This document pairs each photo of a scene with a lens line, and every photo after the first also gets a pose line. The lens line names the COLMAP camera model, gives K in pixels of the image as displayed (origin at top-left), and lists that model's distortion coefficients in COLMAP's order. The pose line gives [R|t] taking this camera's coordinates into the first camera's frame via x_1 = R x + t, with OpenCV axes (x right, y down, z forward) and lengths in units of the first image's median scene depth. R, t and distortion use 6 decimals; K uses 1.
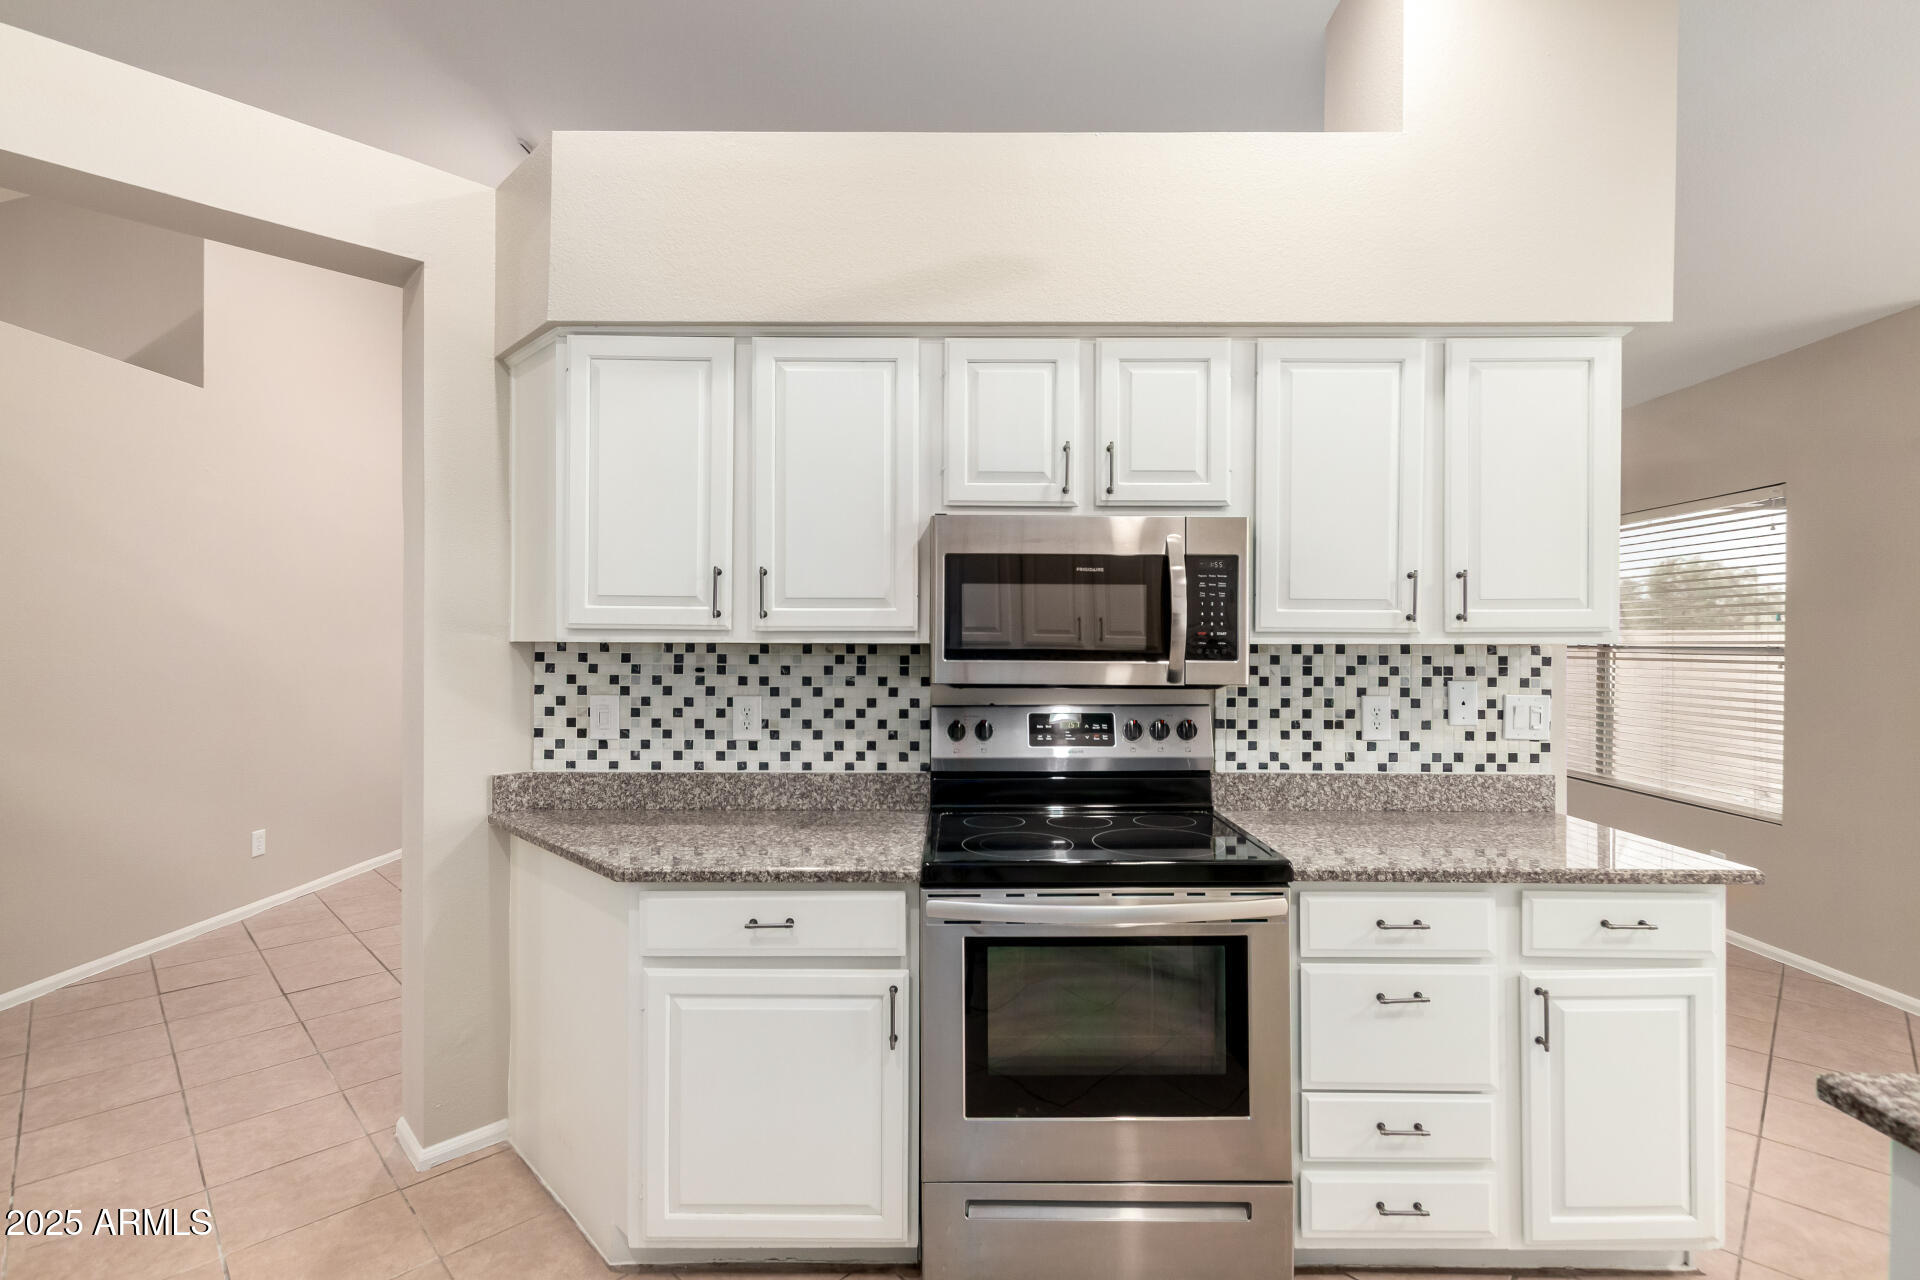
lens RADIAL K [[874.3, 0, 955.0], [0, 874.3, 644.7], [0, 0, 1]] dist [0.001243, -0.000174]
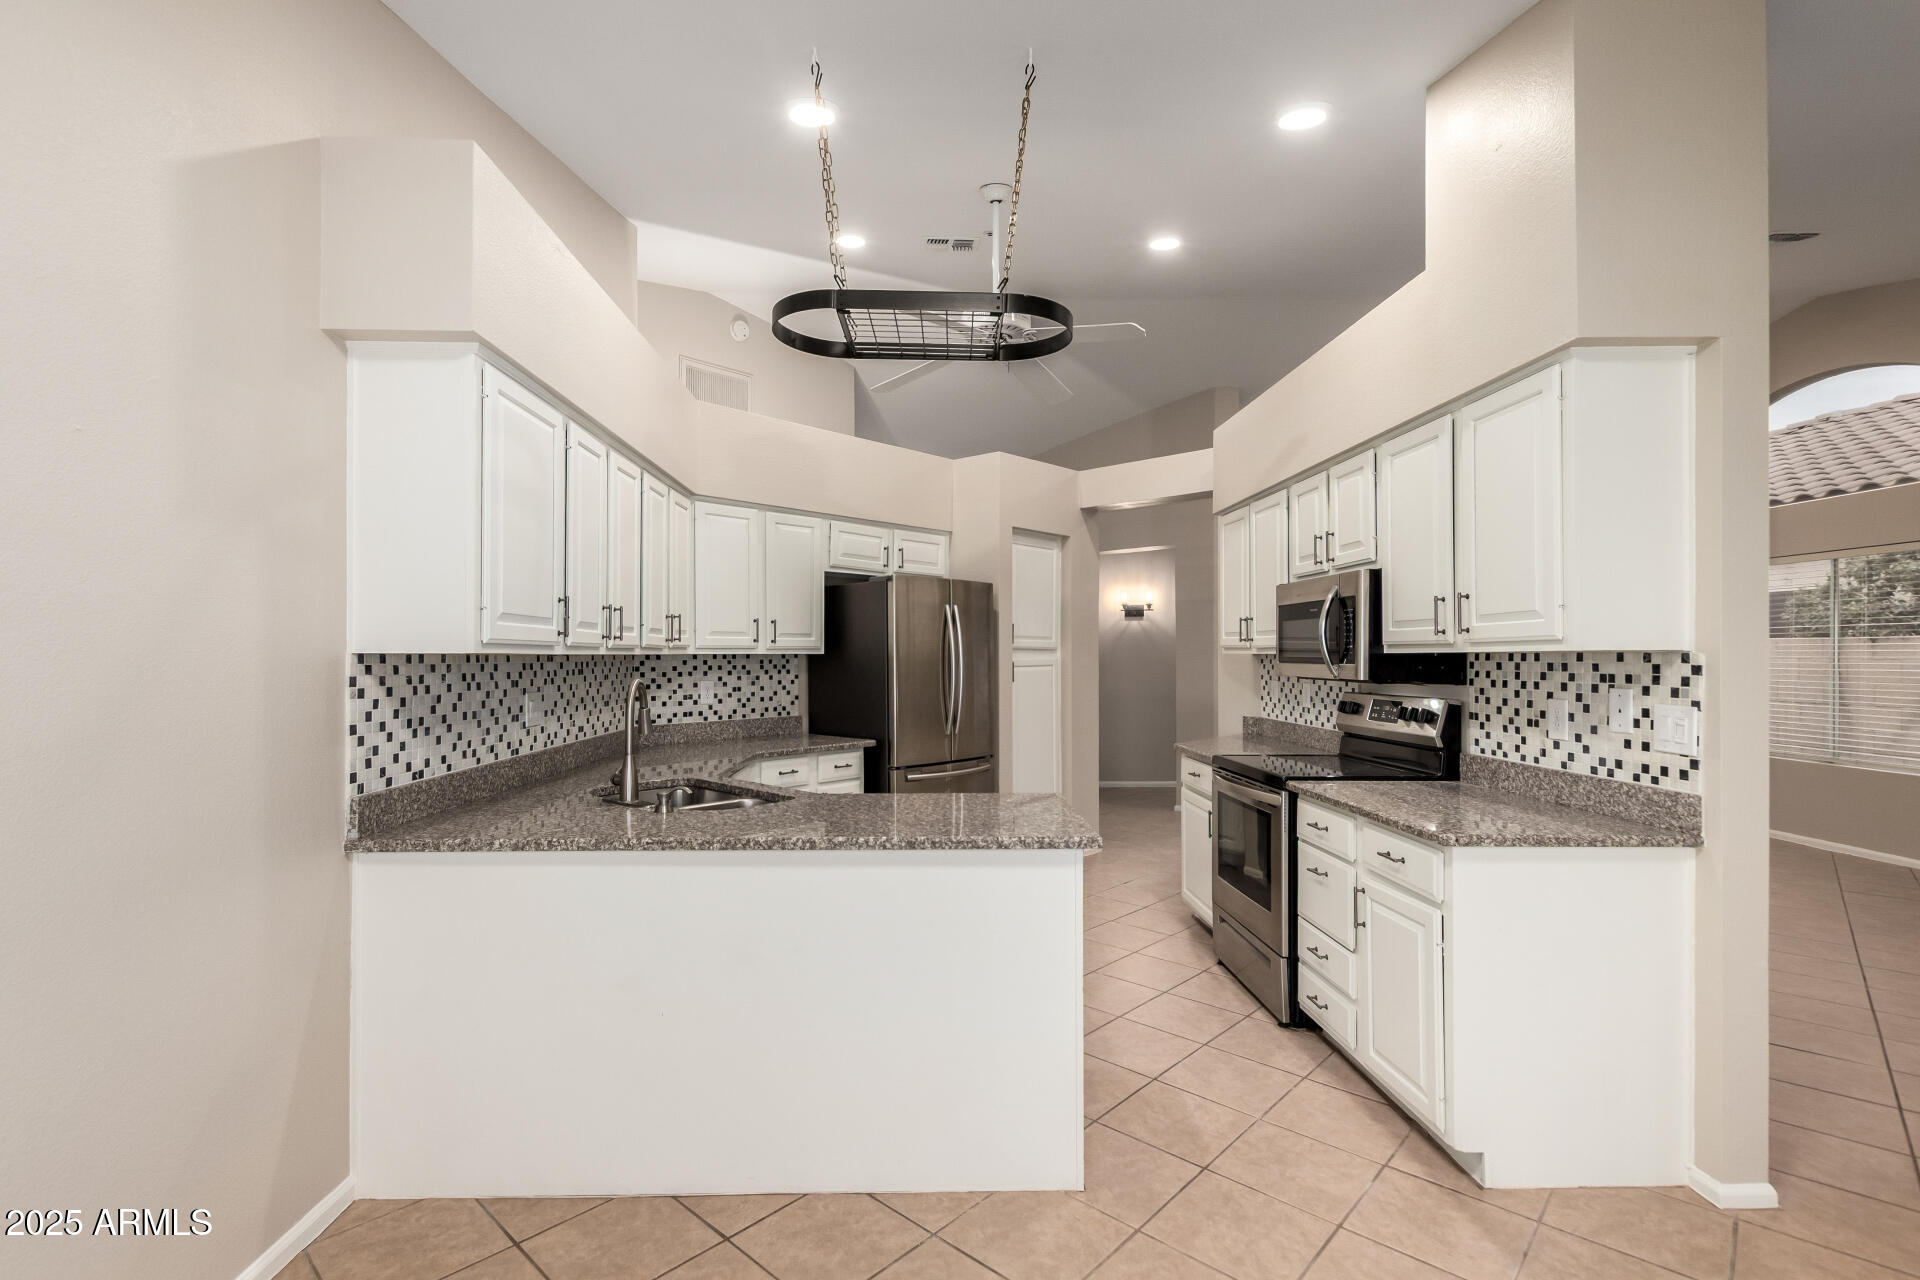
lens RADIAL K [[874.3, 0, 955.0], [0, 874.3, 644.7], [0, 0, 1]] dist [0.001243, -0.000174]
pose [[0.055655, -0.015933, -0.998323, 1.538241], [0.009855, 0.999833, -0.015407, -0.000877], [0.998401, -0.008981, 0.055803, 0.180833]]
